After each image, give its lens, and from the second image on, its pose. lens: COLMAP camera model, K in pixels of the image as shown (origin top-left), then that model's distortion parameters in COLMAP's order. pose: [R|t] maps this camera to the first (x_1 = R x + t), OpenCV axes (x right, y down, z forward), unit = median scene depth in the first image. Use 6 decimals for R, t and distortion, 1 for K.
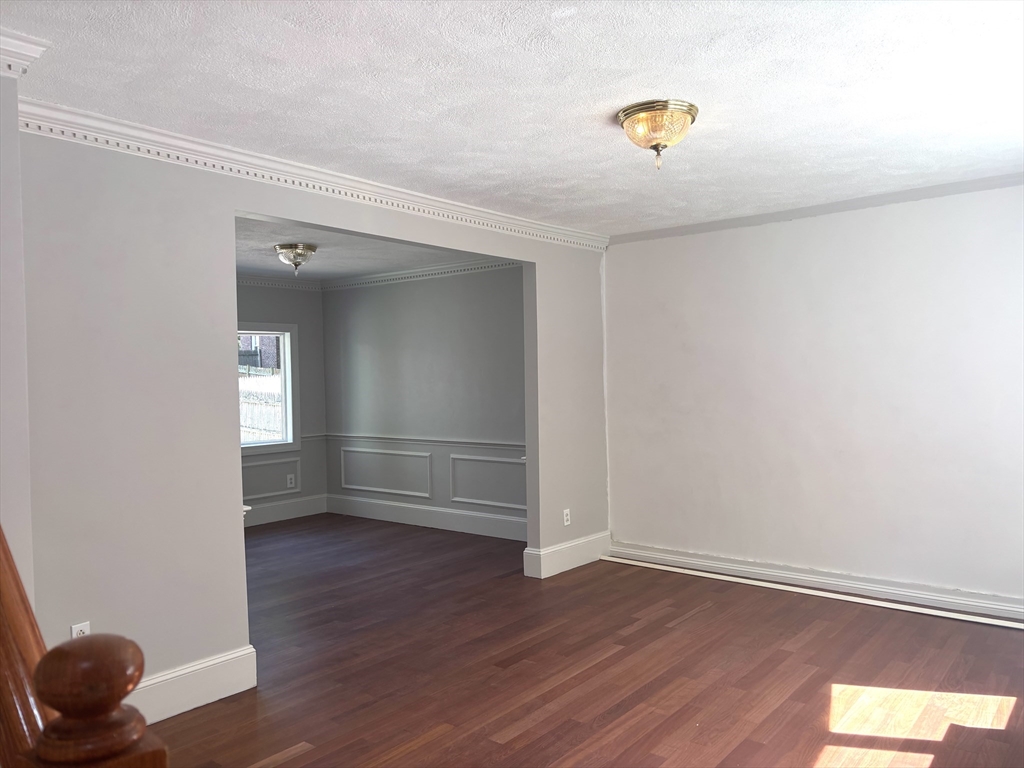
lens RADIAL K [[769.9, 0, 512.0], [0, 769.9, 384.0], [0, 0, 1]] dist [0.002985, 0.000489]
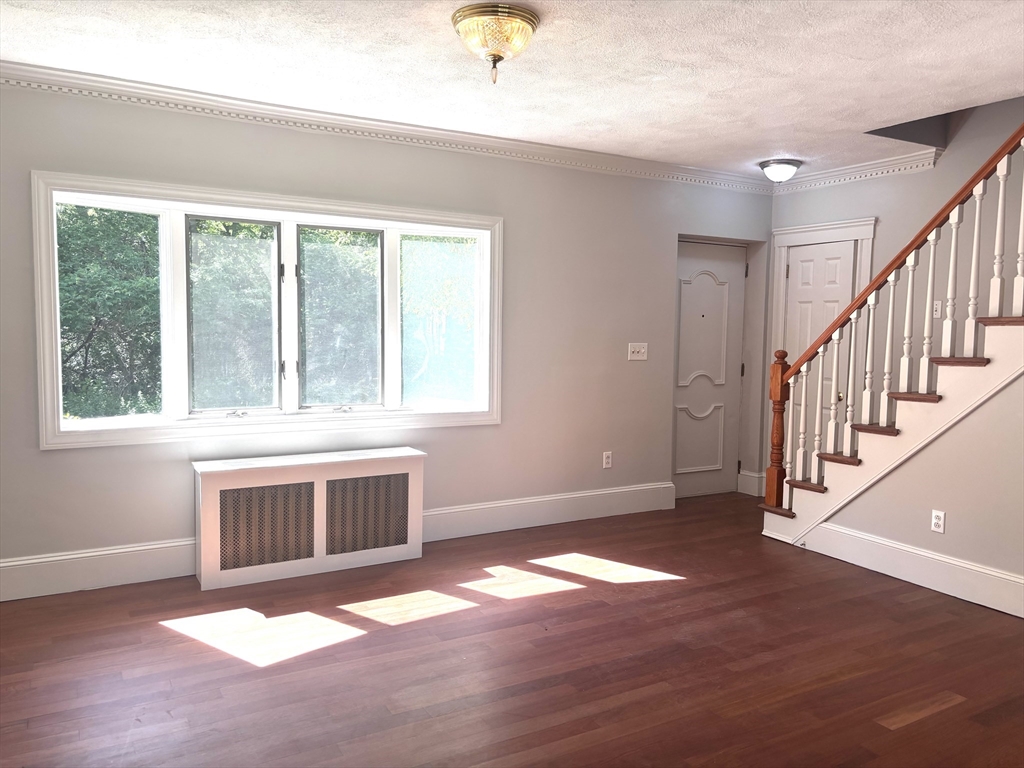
lens RADIAL K [[769.9, 0, 512.0], [0, 769.9, 384.0], [0, 0, 1]] dist [0.002985, 0.000489]
pose [[-0.932958, -0.016381, 0.359613, -0.057519], [0.016416, 0.995989, 0.087956, -0.000295], [-0.359612, 0.087963, -0.928947, 0.626838]]
